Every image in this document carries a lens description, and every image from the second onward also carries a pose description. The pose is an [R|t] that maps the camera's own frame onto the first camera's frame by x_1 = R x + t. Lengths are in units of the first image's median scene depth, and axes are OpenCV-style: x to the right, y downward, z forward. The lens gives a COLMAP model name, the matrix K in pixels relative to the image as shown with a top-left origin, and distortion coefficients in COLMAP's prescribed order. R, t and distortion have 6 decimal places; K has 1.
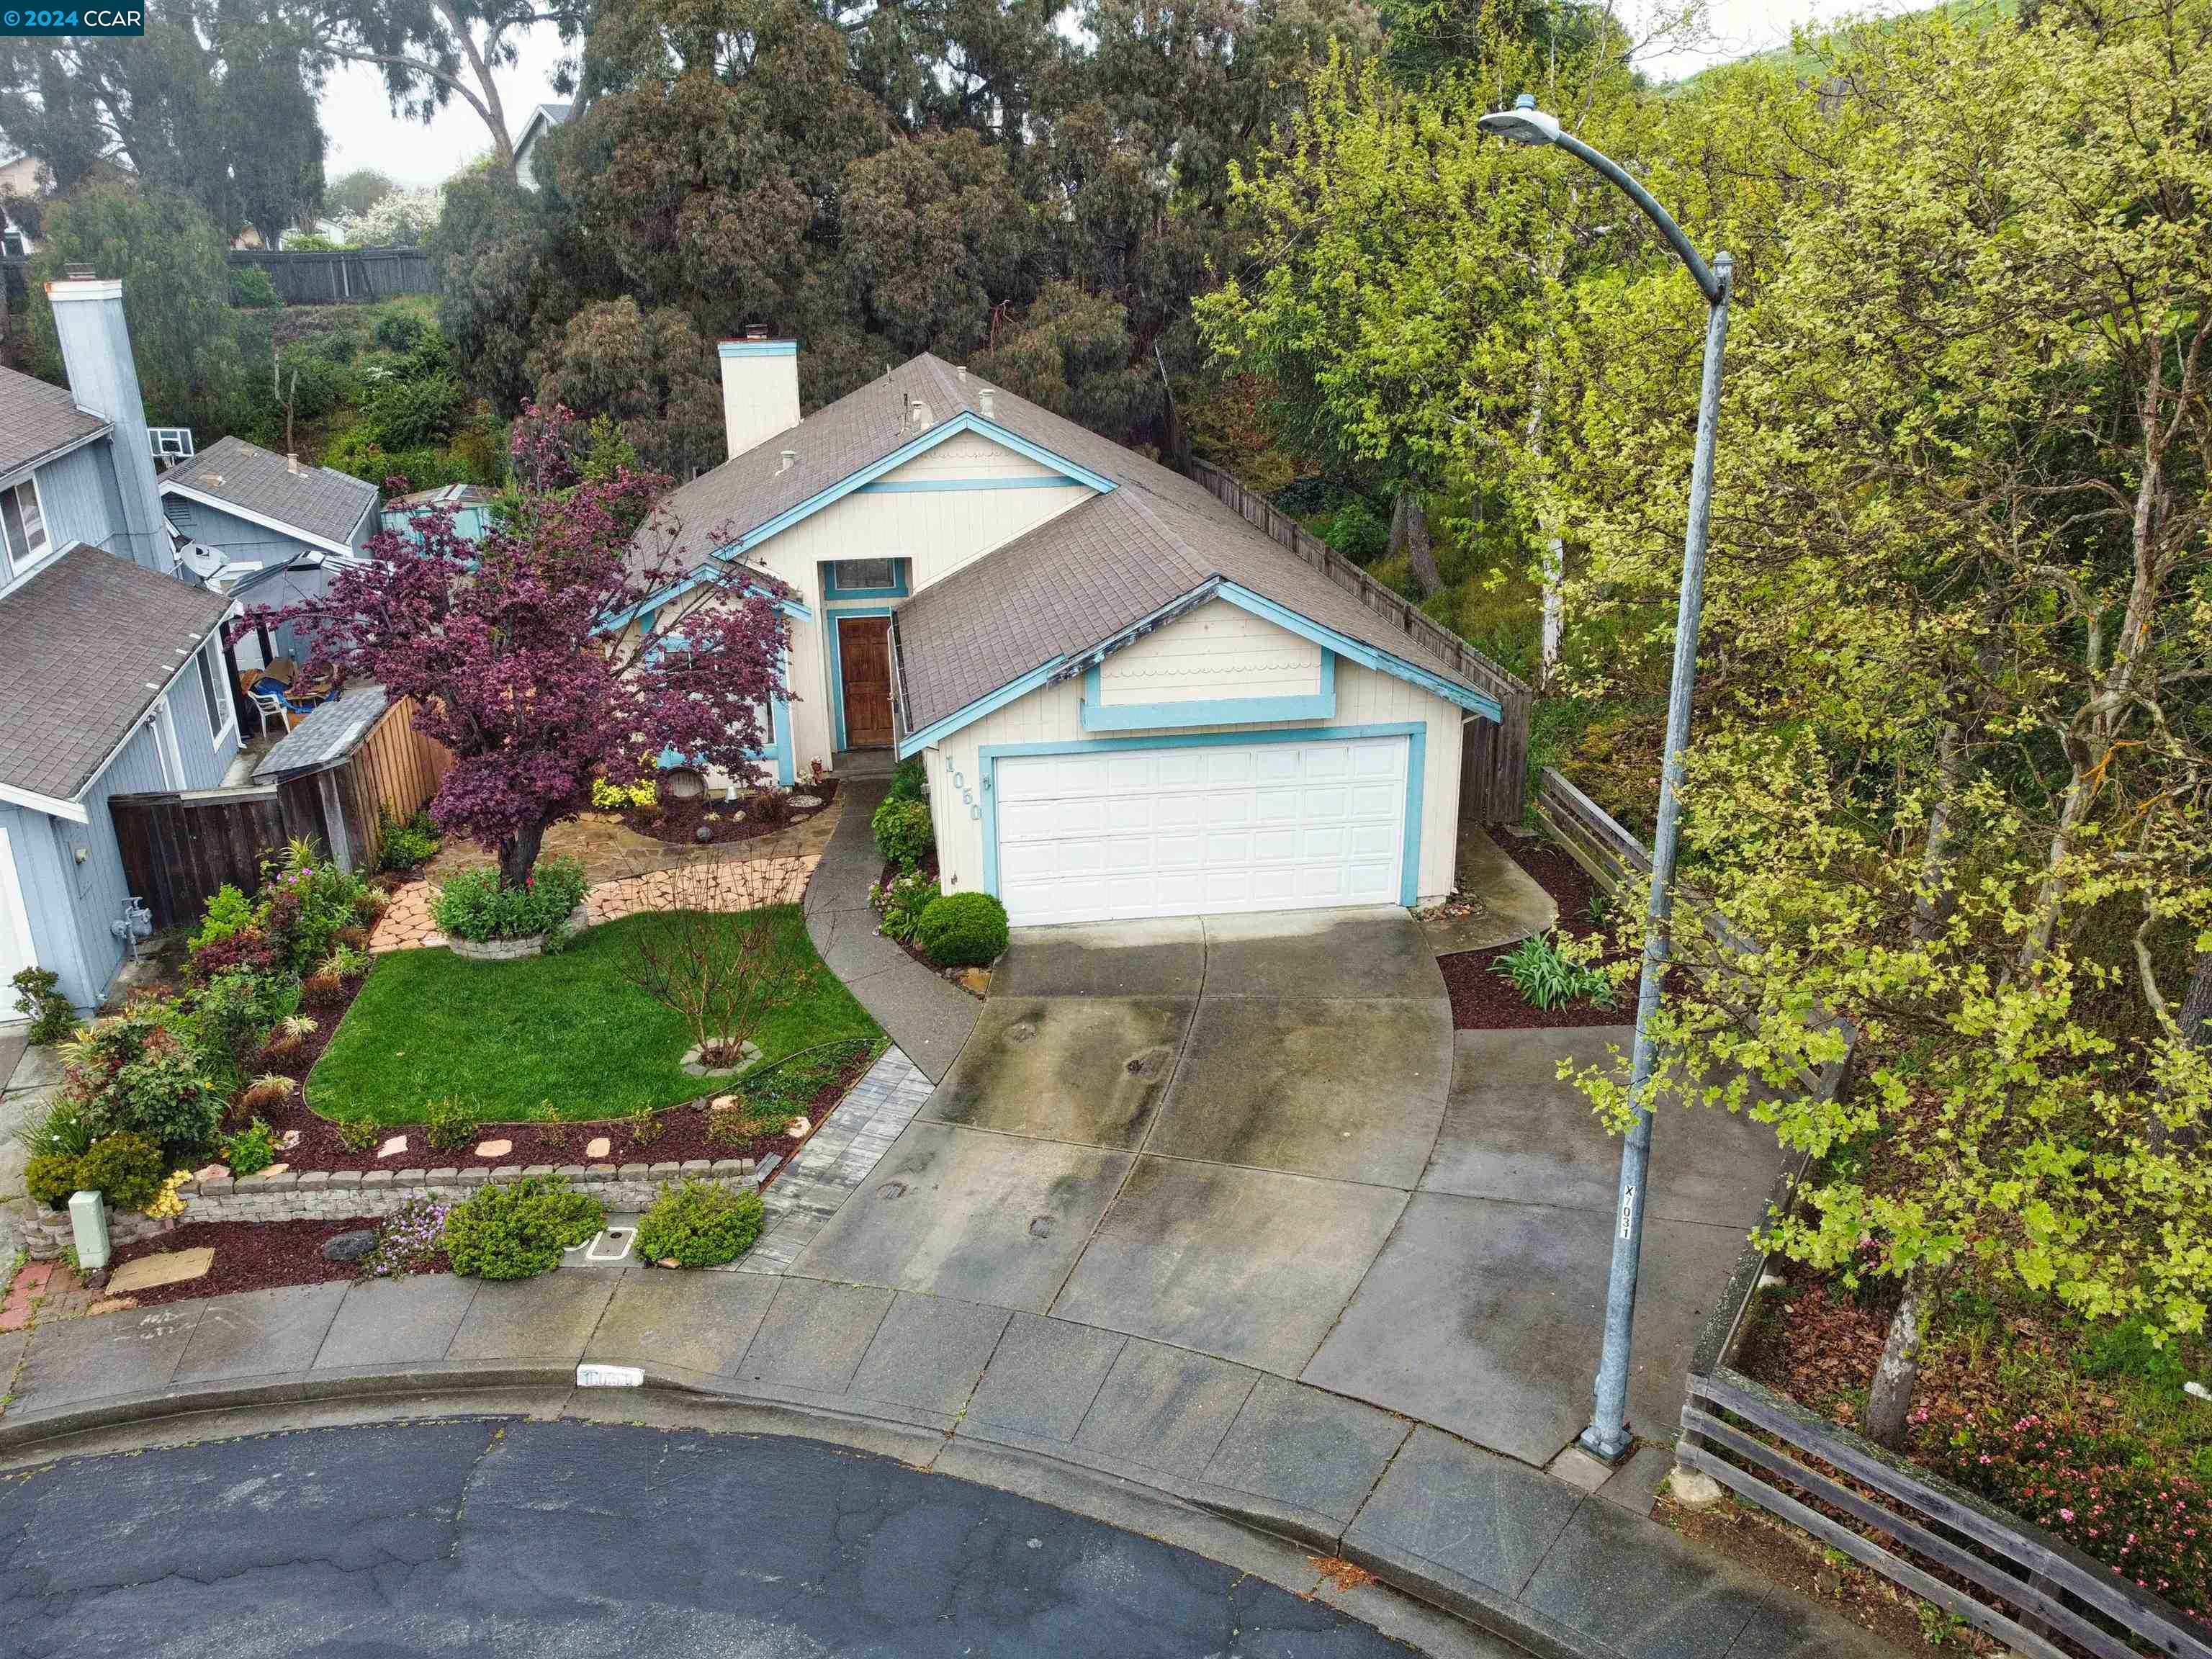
lens RADIAL K [[1673.9, 0, 1106.0], [0, 1673.9, 829.5], [0, 0, 1]] dist [-0.000715, -0.002661]
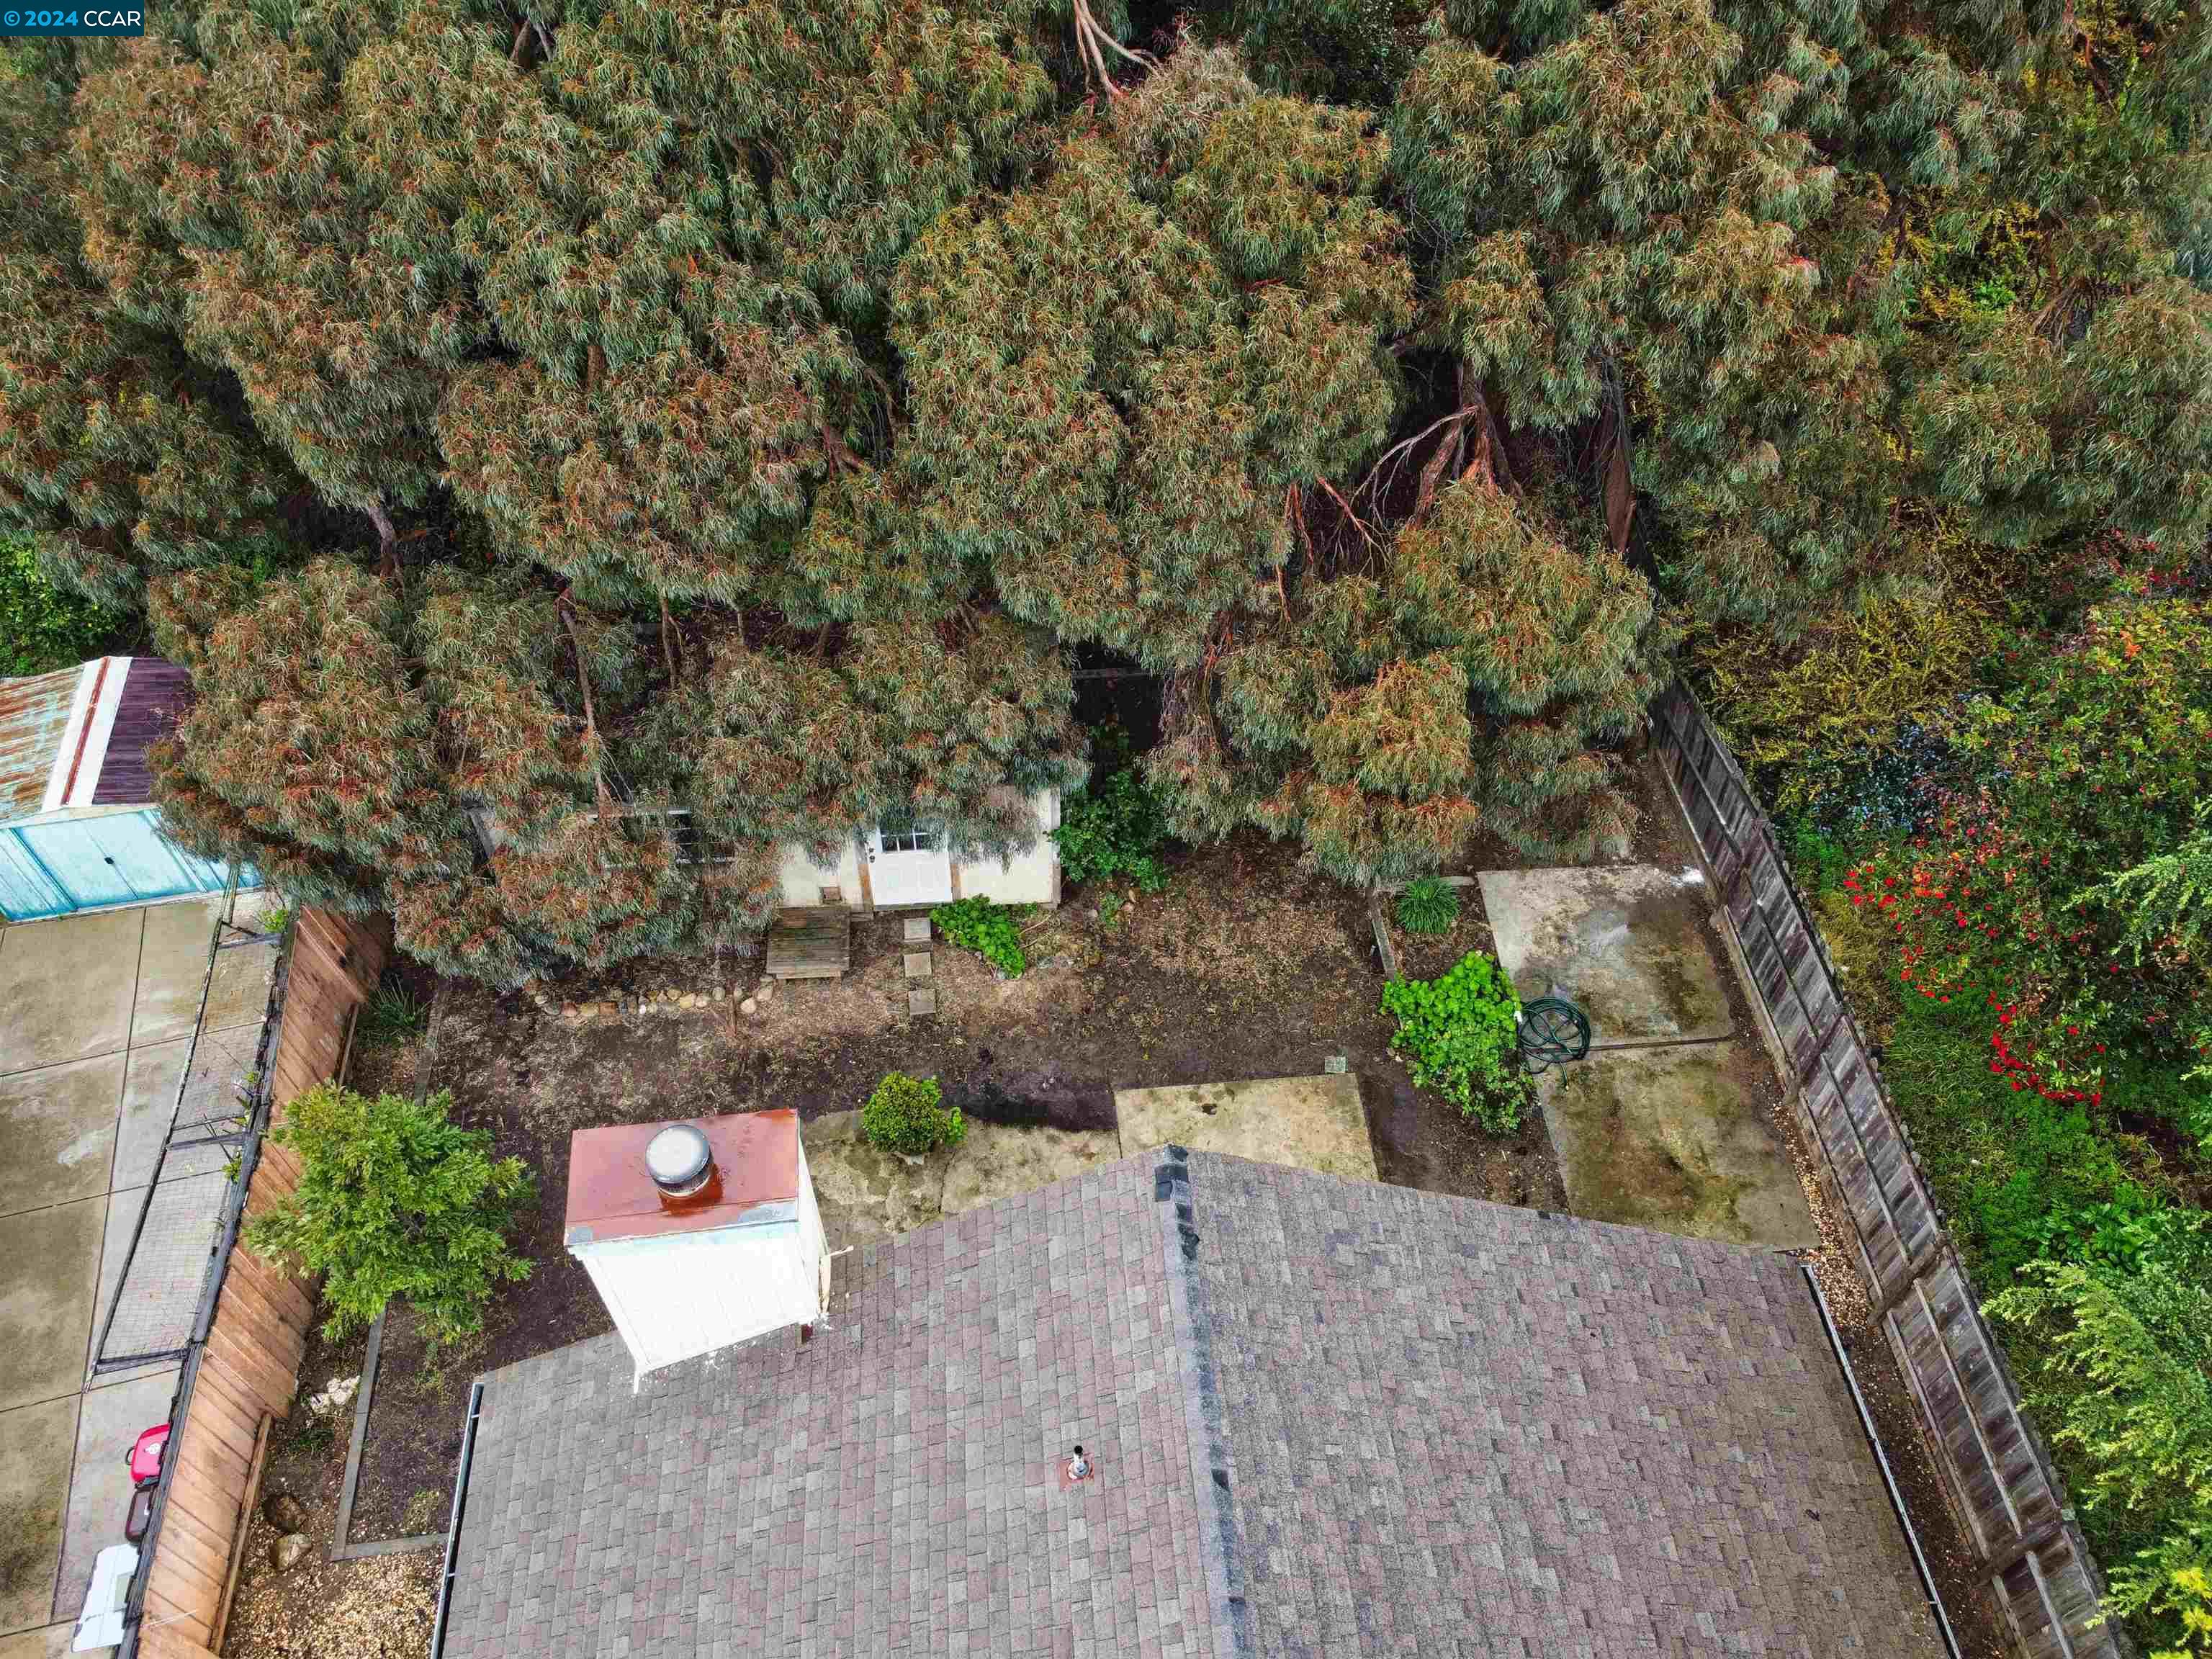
lens RADIAL K [[1673.9, 0, 1106.0], [0, 1673.9, 829.5], [0, 0, 1]] dist [-0.000715, -0.002661]
pose [[0.998515, 0.052565, -0.014306, -0.193857], [-0.038194, 0.862748, 0.504190, -0.844486], [0.038845, -0.502895, 0.863474, 1.186030]]
